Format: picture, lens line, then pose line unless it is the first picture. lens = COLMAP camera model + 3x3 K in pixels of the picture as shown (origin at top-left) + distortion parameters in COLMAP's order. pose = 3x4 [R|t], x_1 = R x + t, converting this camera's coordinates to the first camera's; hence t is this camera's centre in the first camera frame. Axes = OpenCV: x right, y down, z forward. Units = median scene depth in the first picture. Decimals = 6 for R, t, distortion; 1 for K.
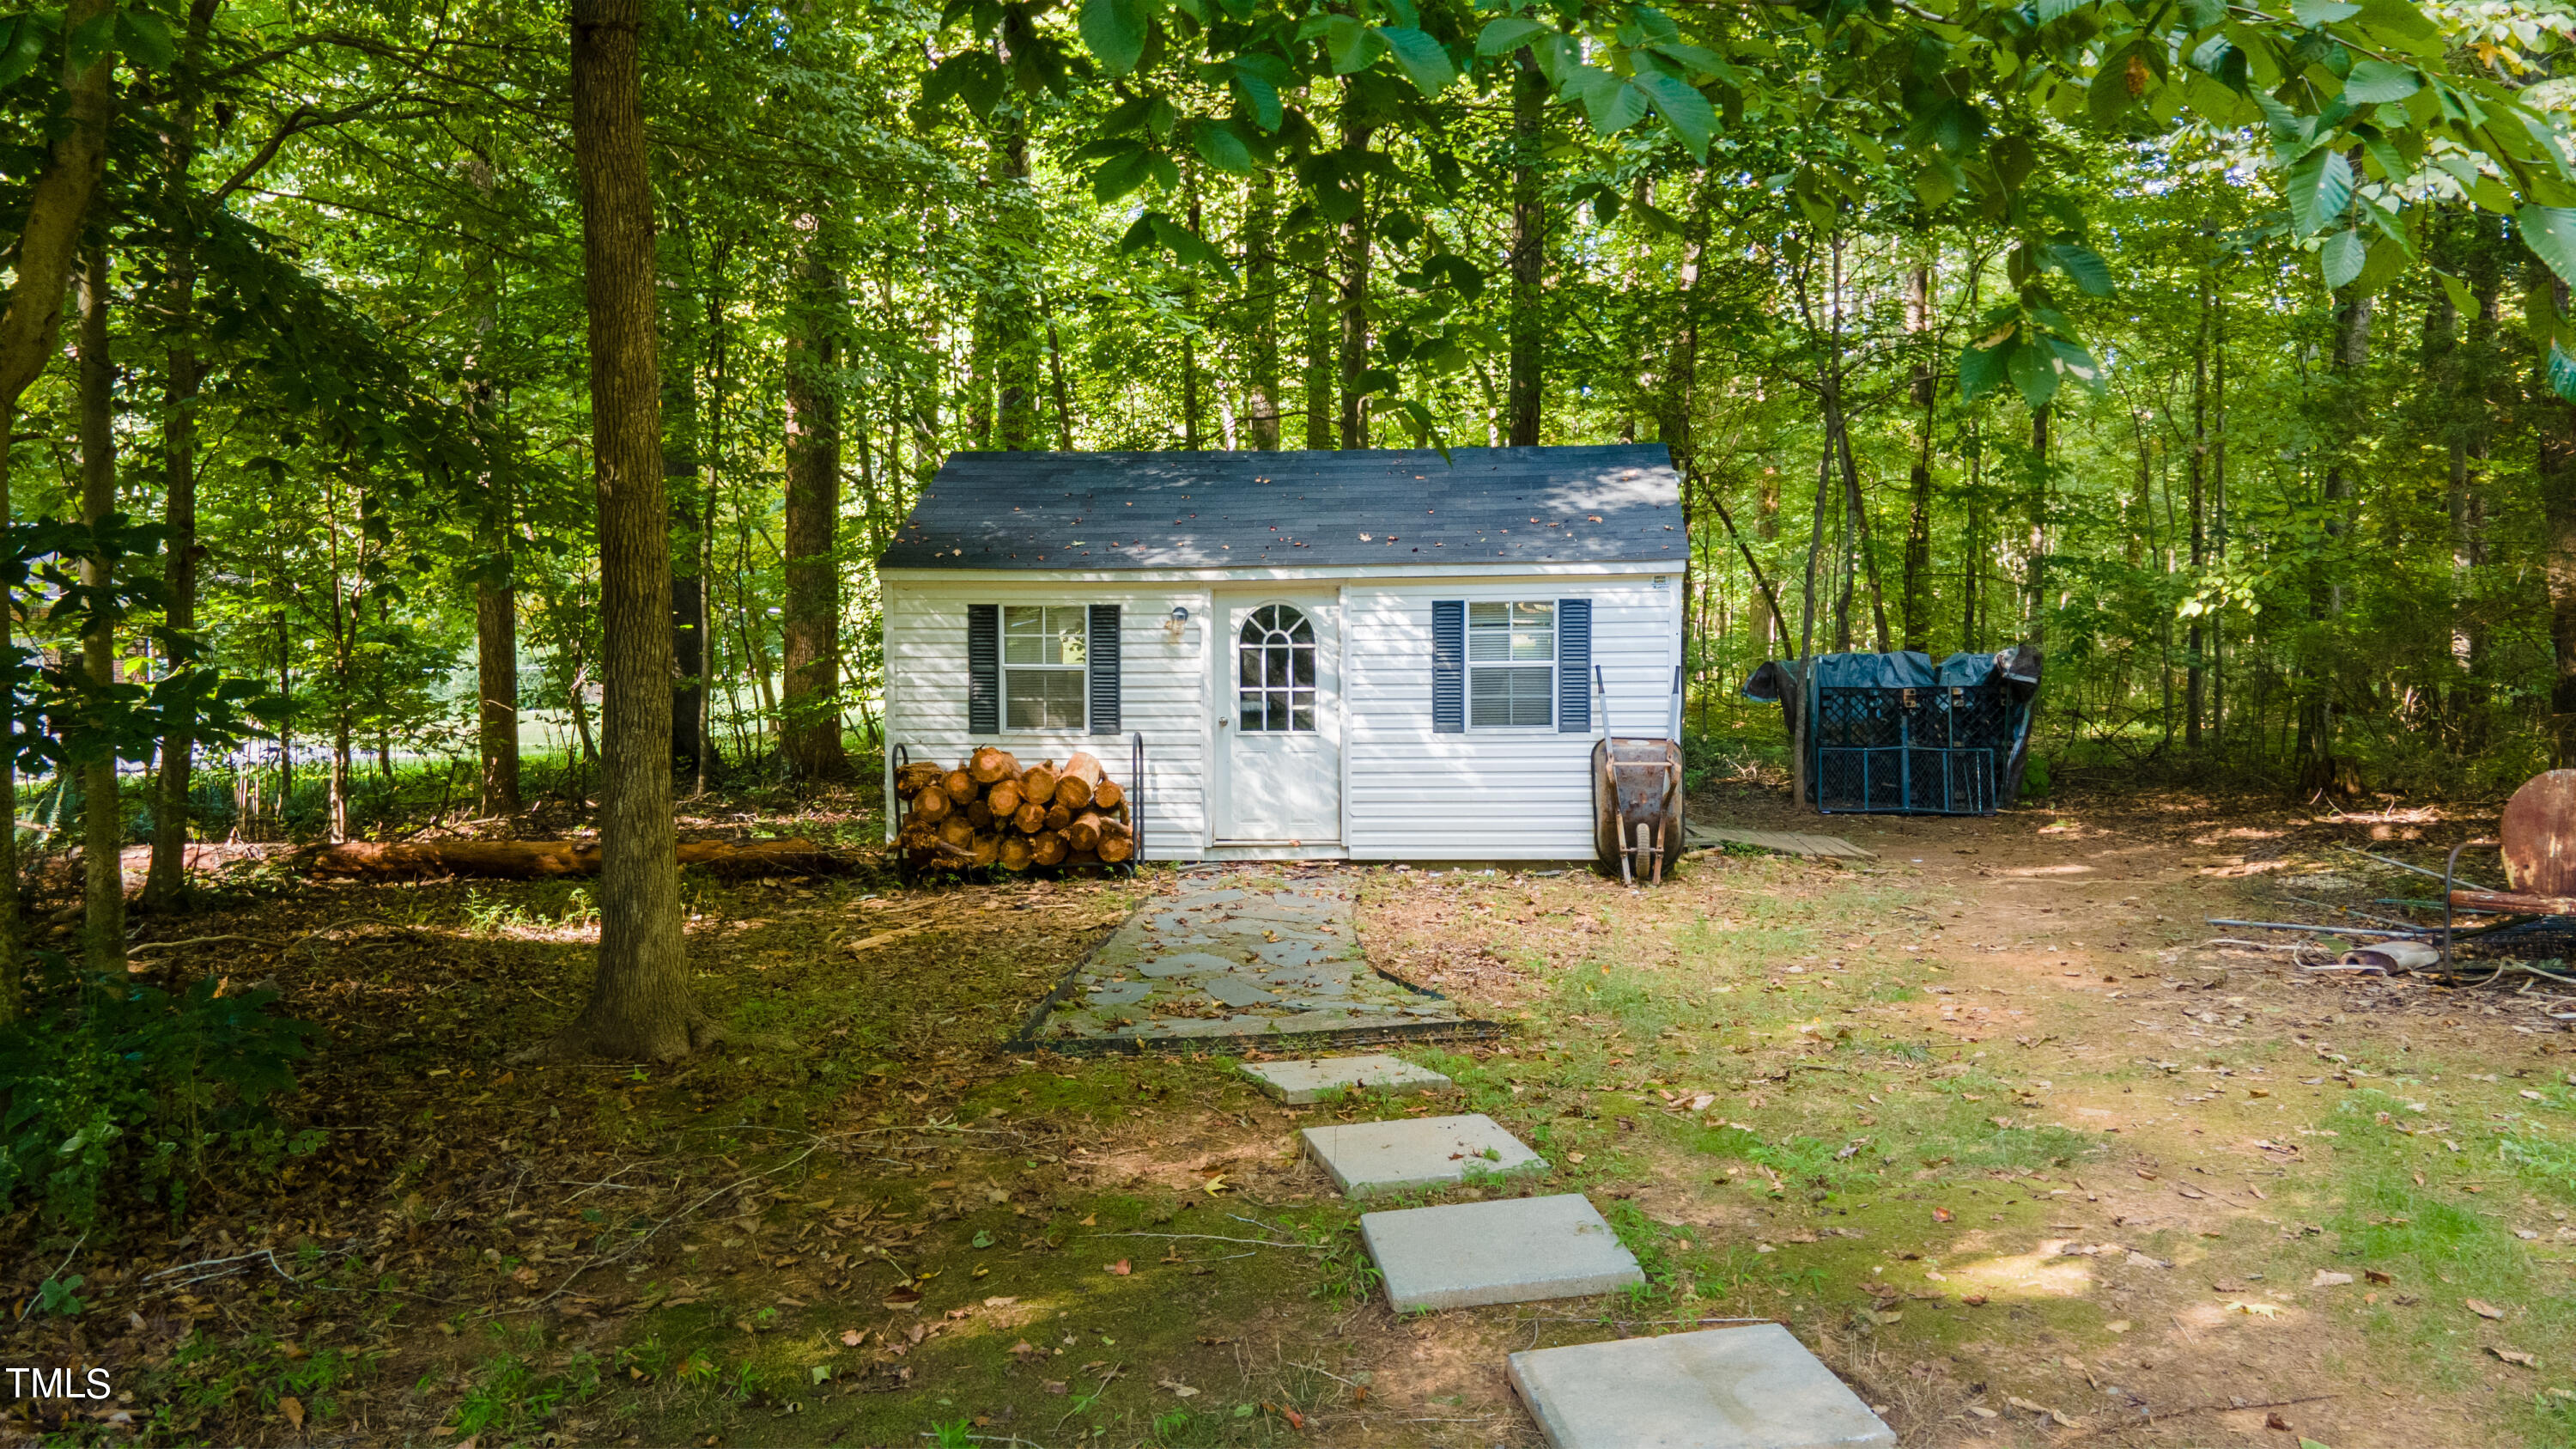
lens RADIAL K [[1877.5, 0, 1286.1], [0, 1877.5, 729.9], [0, 0, 1]] dist [0.028393, 0.032026]
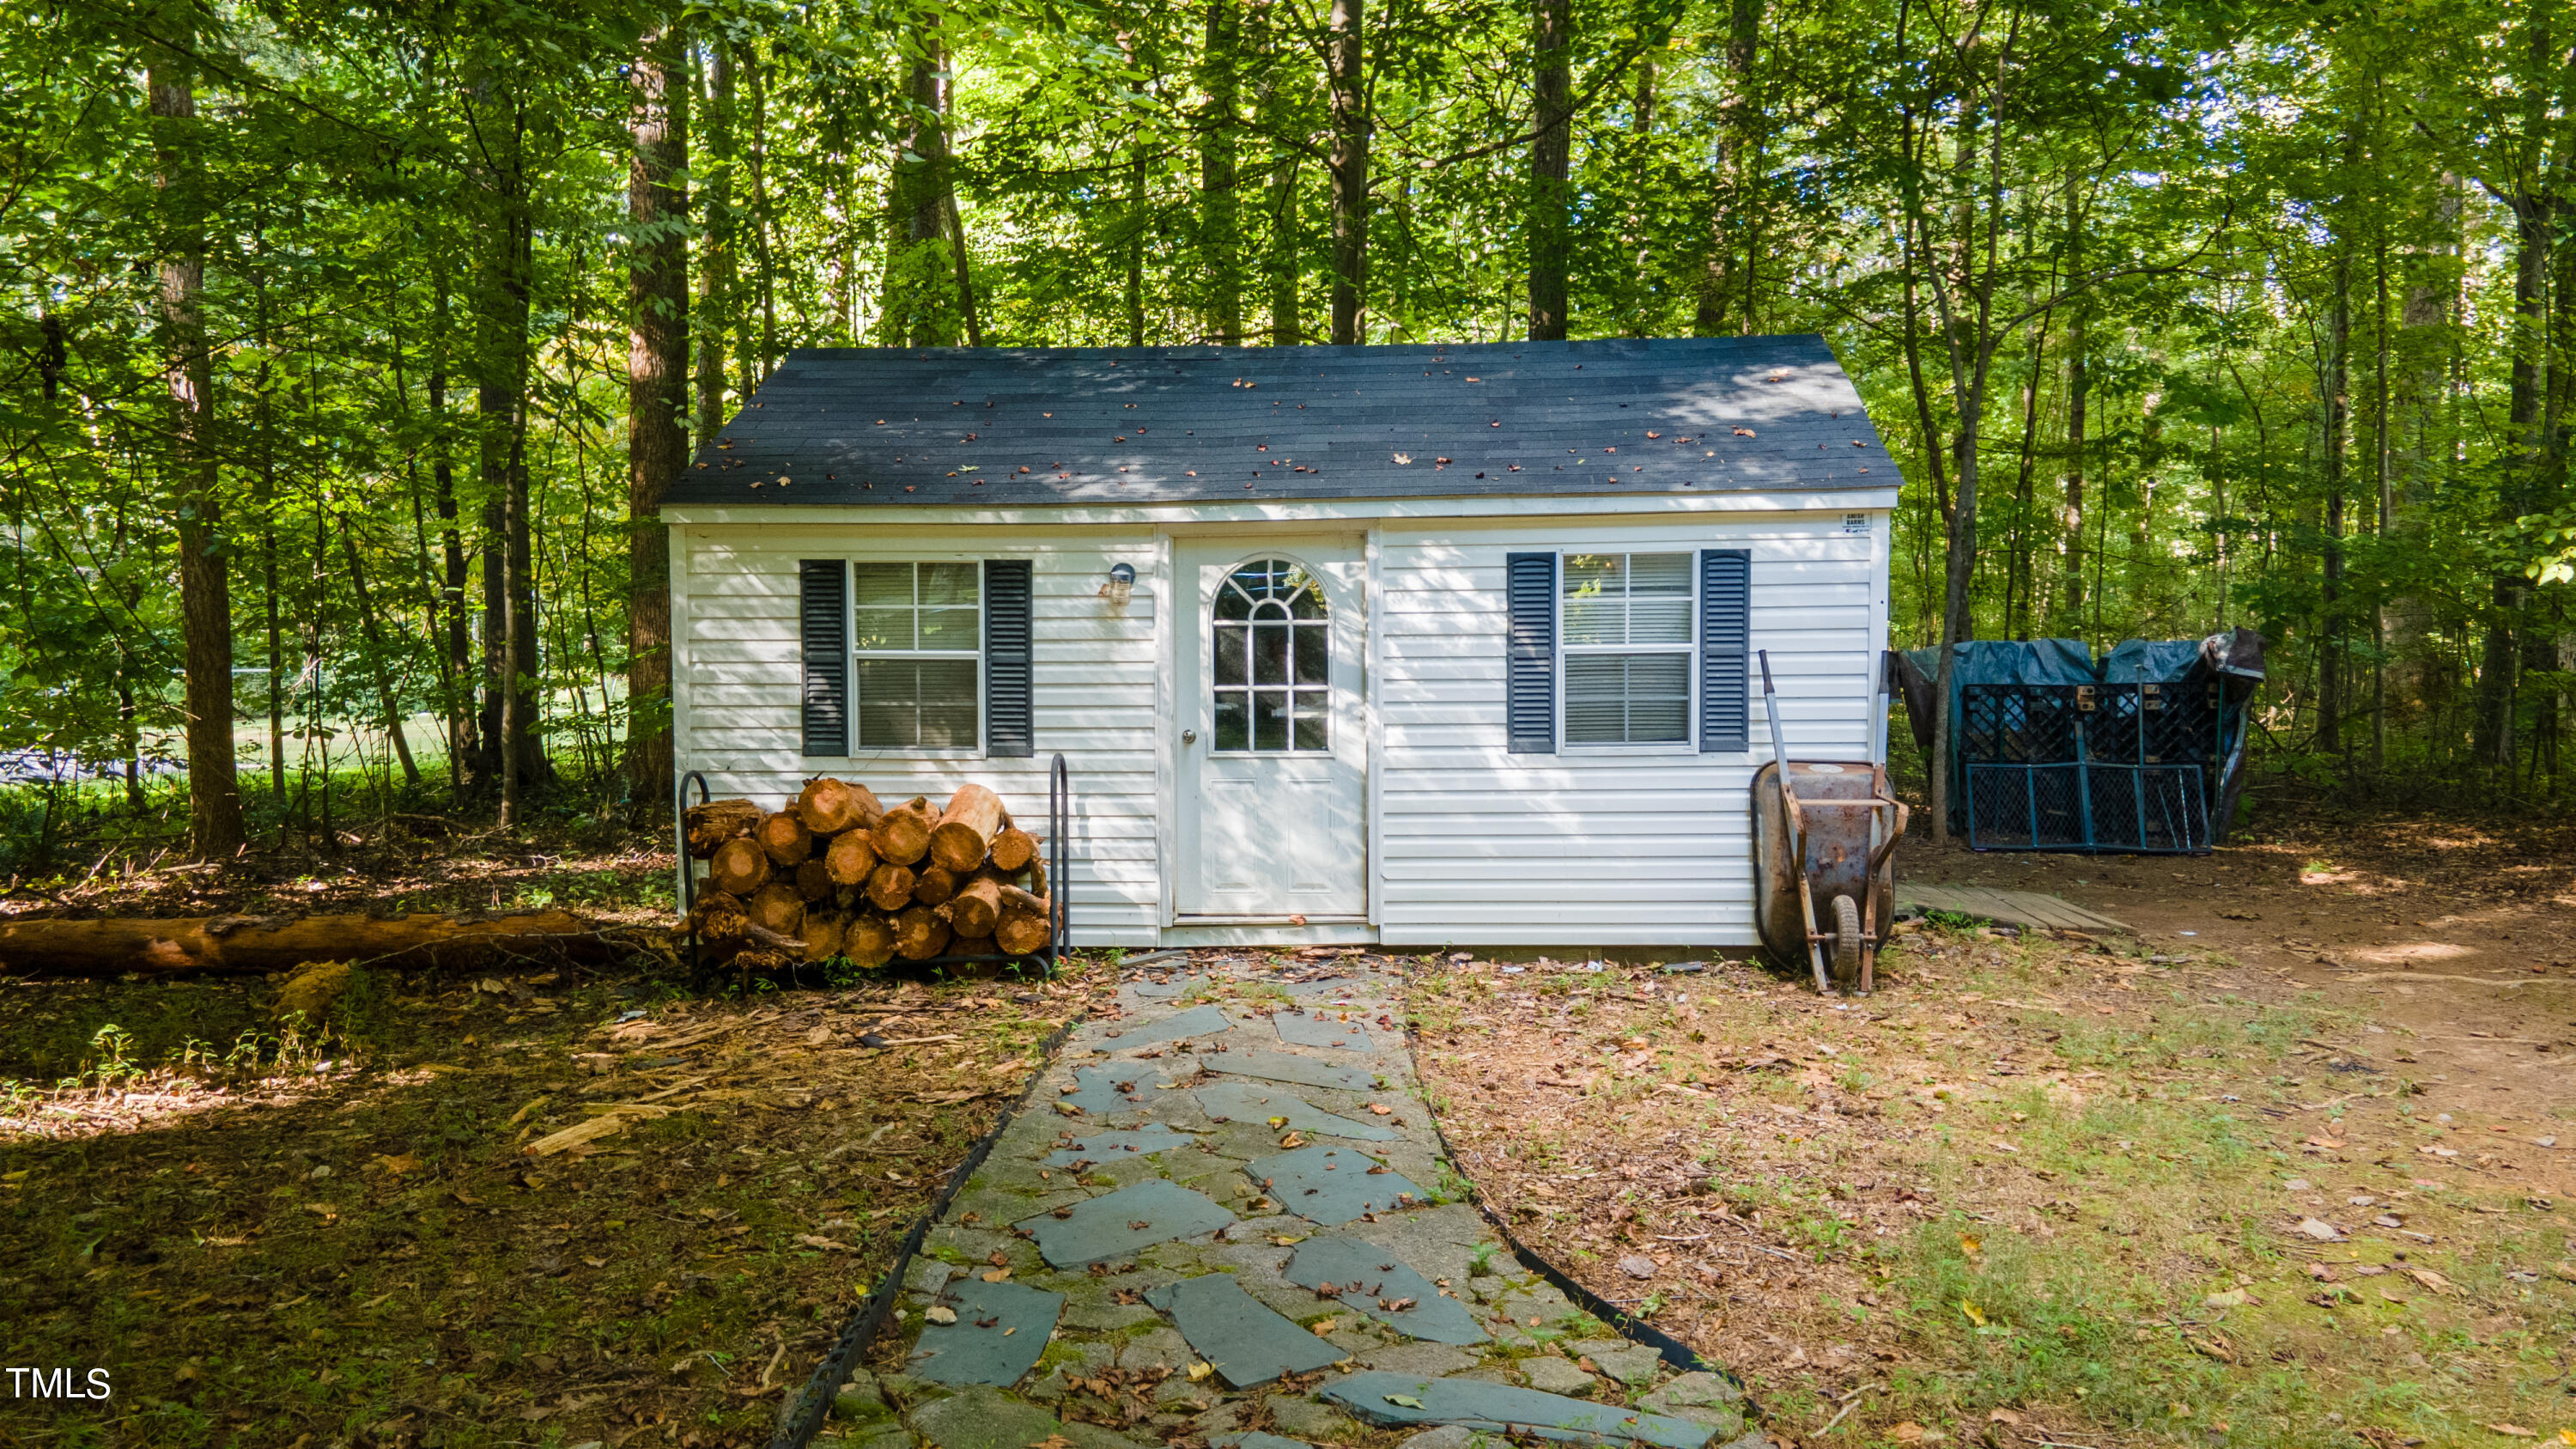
lens RADIAL K [[1877.5, 0, 1288.6], [0, 1877.5, 711.6], [0, 0, 1]] dist [0.028393, 0.032026]
pose [[0.999583, -0.002181, 0.028793, -0.017644], [0.002456, 0.999952, -0.009532, -0.006963], [-0.028770, 0.009599, 0.999540, 0.341859]]
